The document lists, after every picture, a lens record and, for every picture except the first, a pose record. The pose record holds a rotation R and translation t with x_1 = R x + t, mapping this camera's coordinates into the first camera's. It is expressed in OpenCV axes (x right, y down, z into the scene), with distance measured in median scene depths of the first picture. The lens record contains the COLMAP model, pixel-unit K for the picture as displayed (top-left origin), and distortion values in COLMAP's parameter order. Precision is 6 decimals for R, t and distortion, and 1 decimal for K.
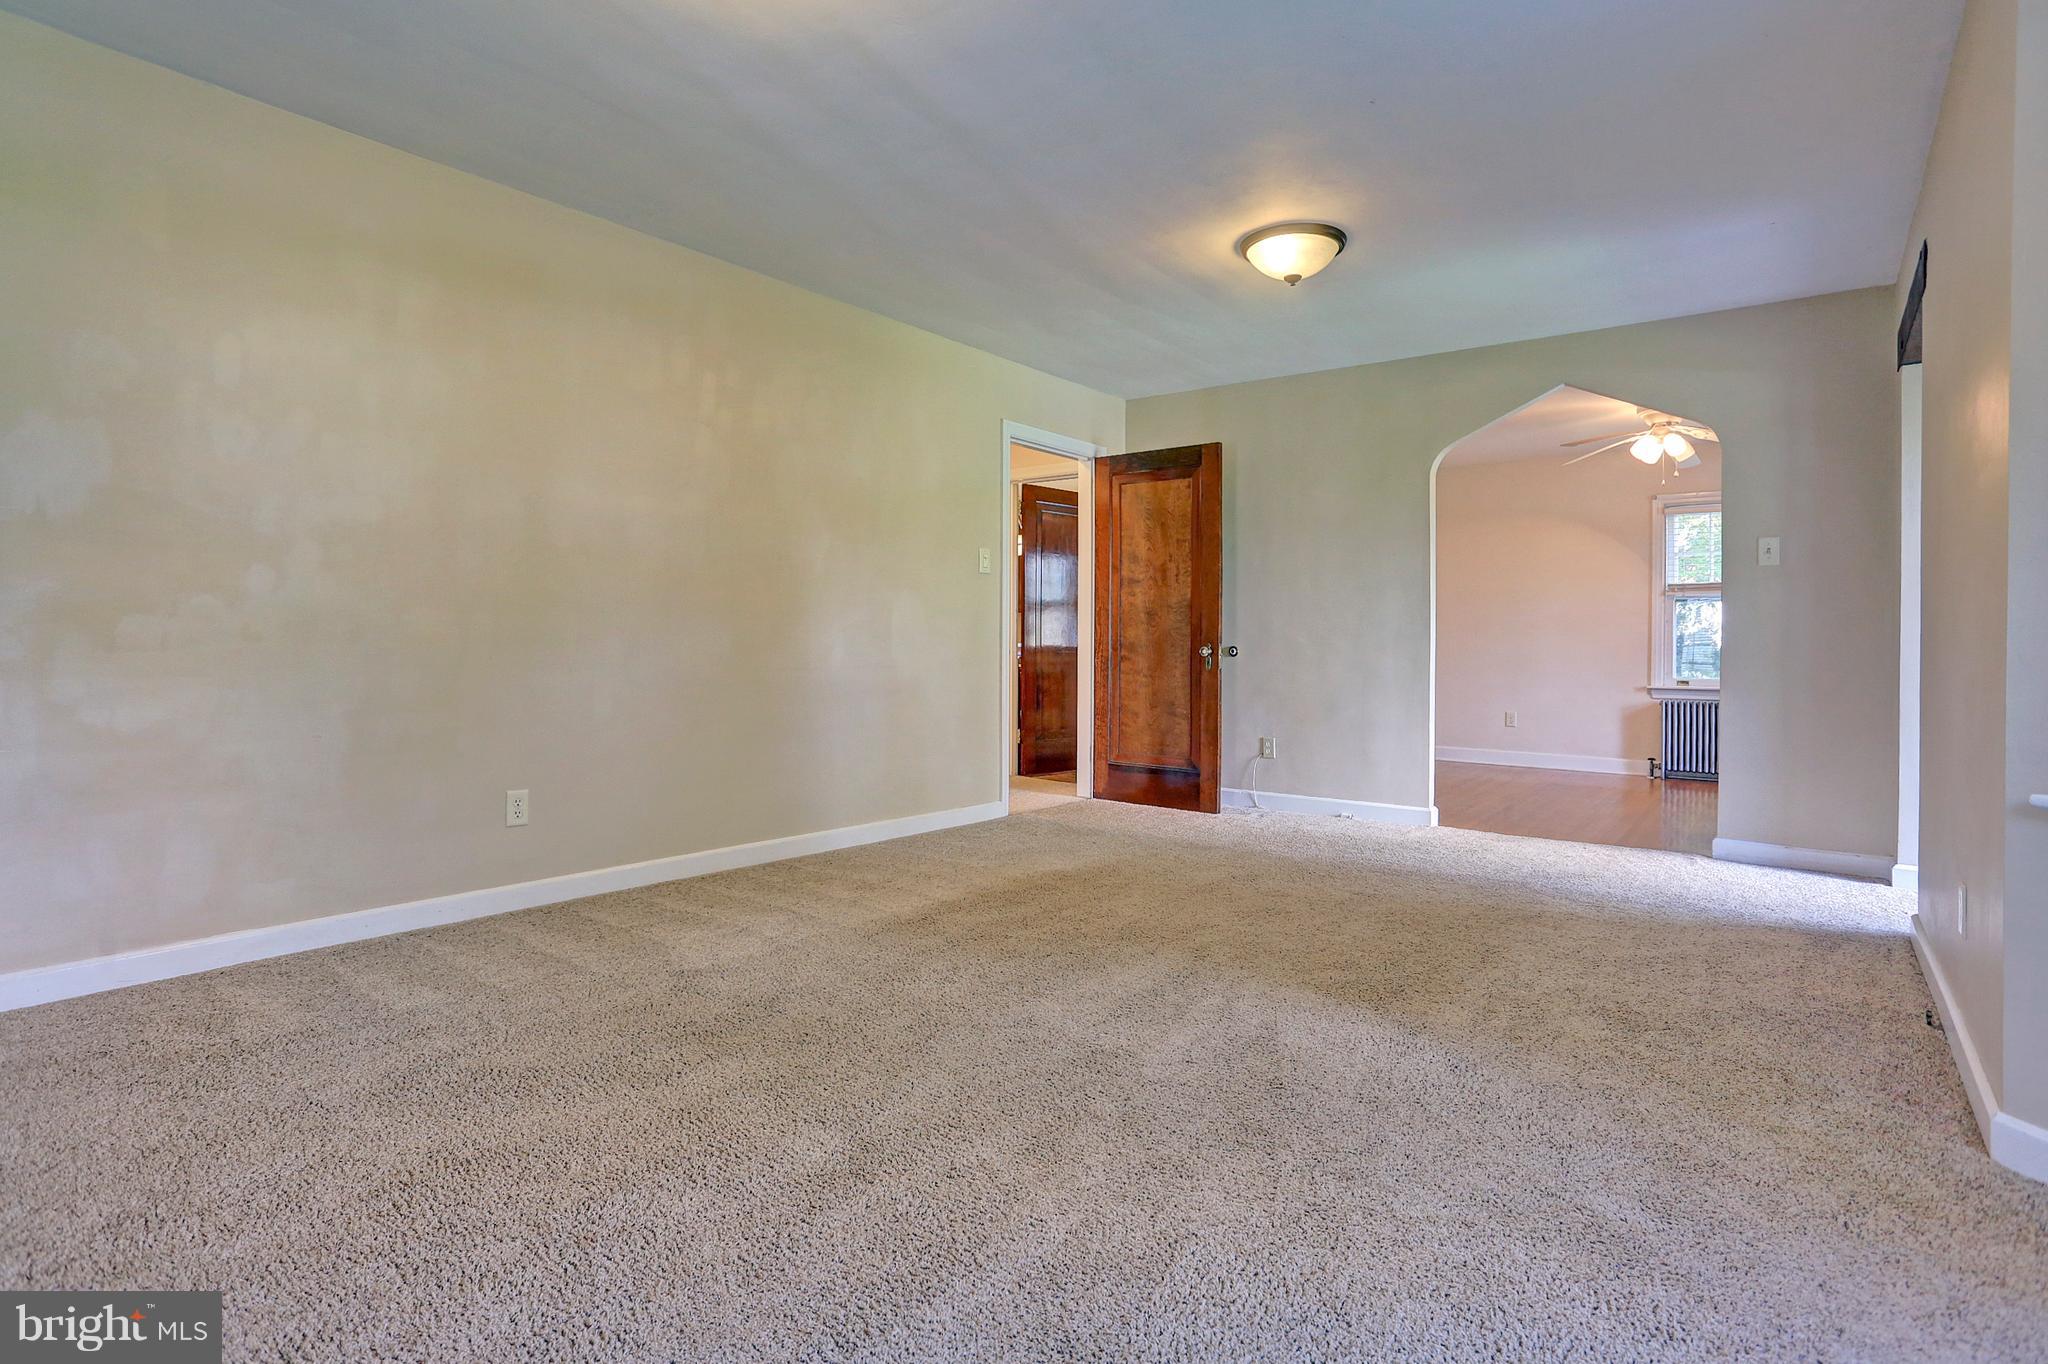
lens RADIAL K [[1000.4, 0, 1024.4], [0, 1000.4, 642.9], [0, 0, 1]] dist [-0.000898, 0.023204]
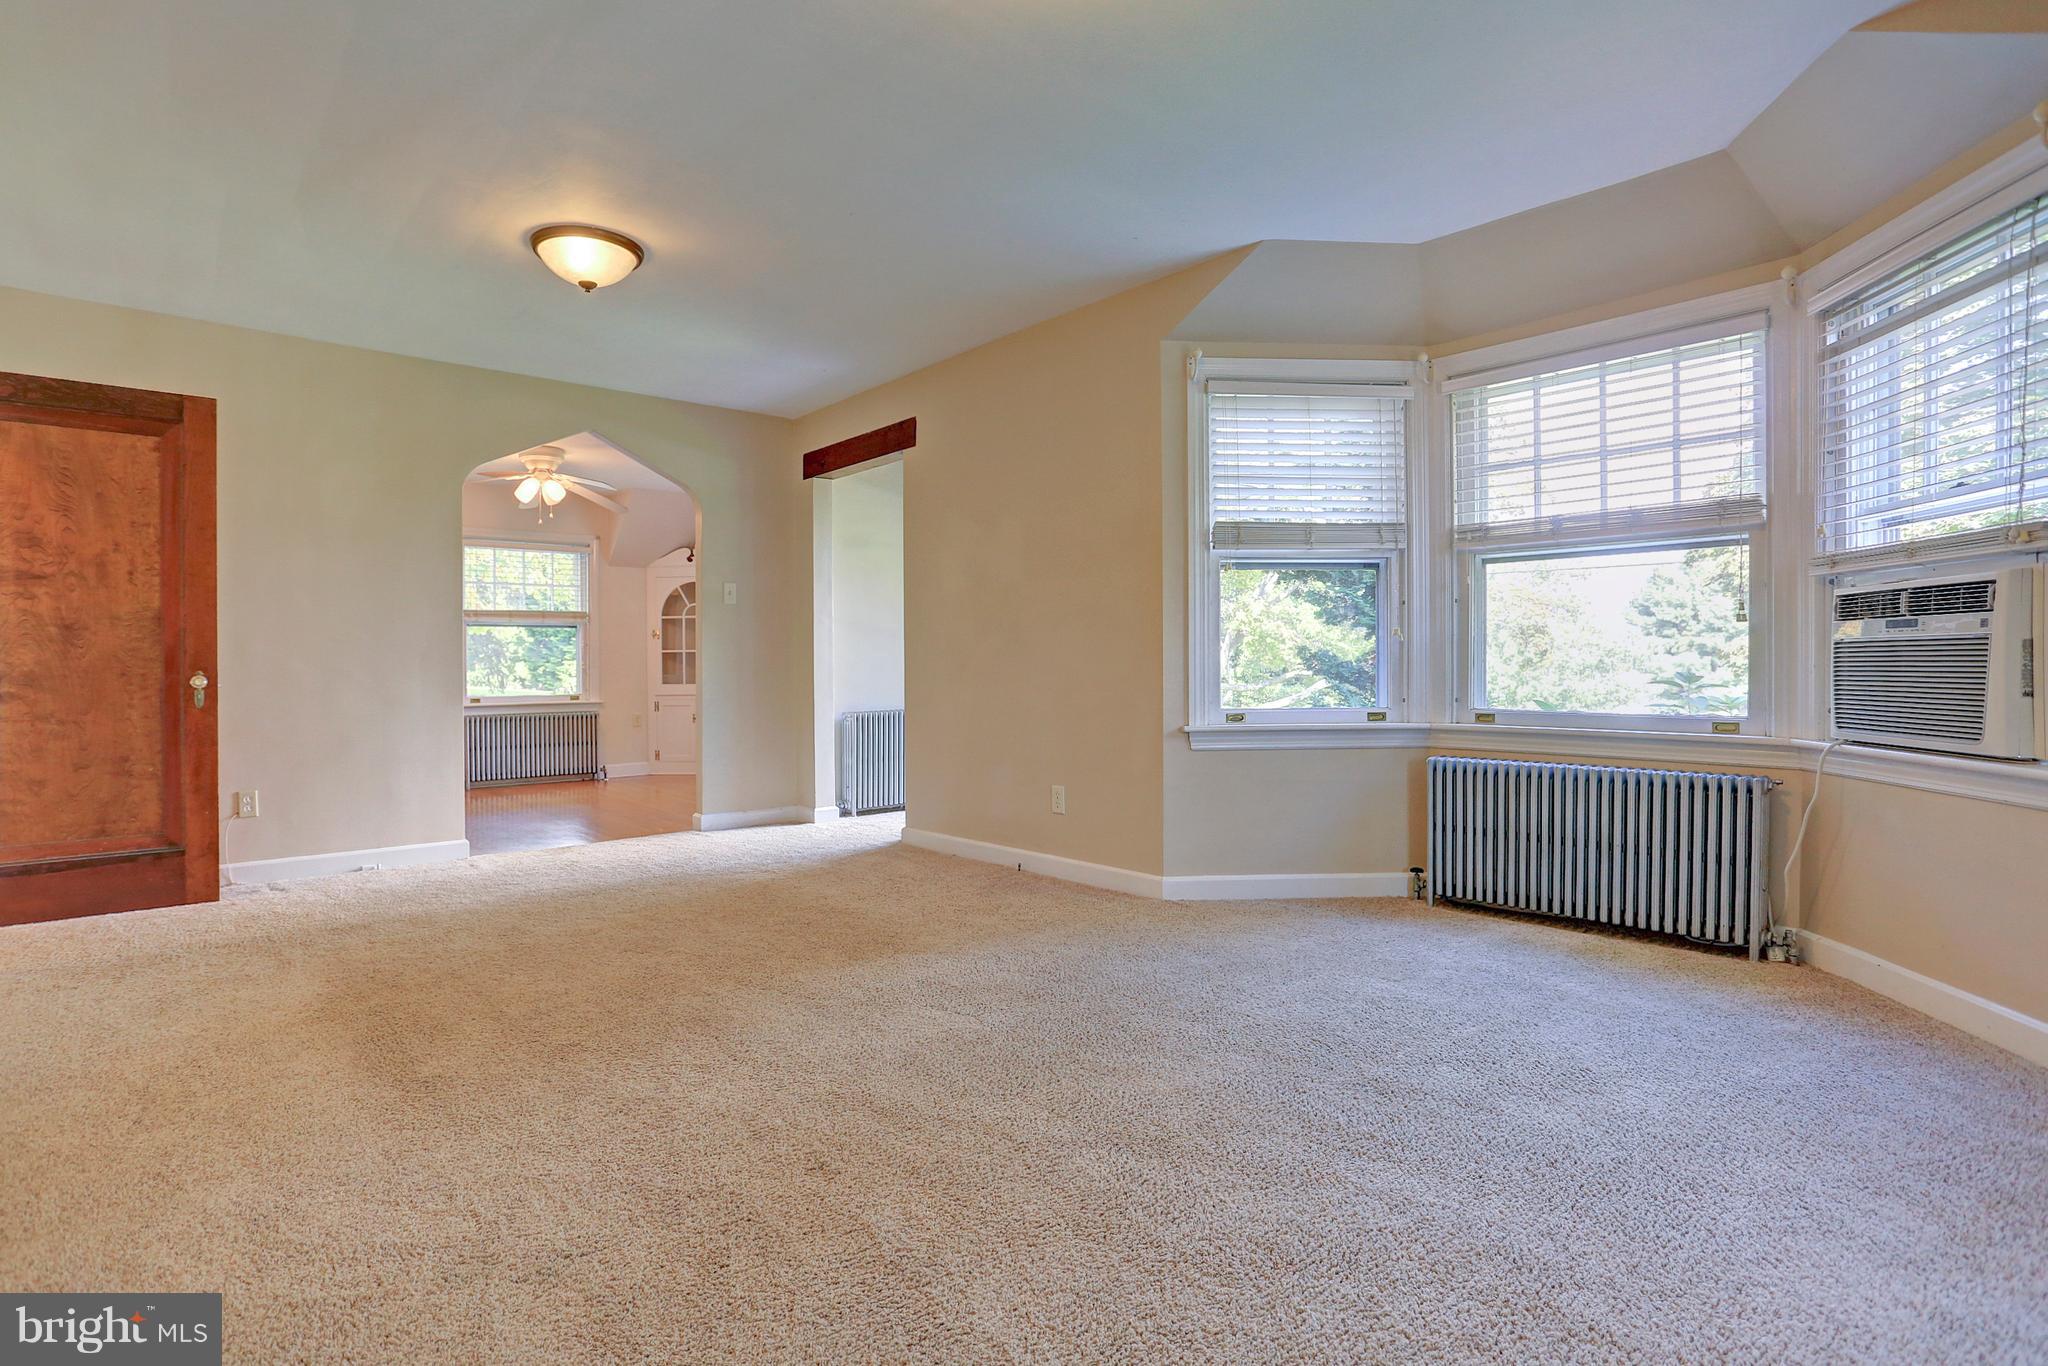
lens RADIAL K [[1004.4, 0, 1011.6], [0, 1004.4, 657.1], [0, 0, 1]] dist [-0.059585, 0.024288]
pose [[0.232553, -0.004879, 0.972571, -0.365370], [0.012516, 0.999920, 0.002024, -0.003326], [-0.972503, 0.011702, 0.232596, 0.256251]]
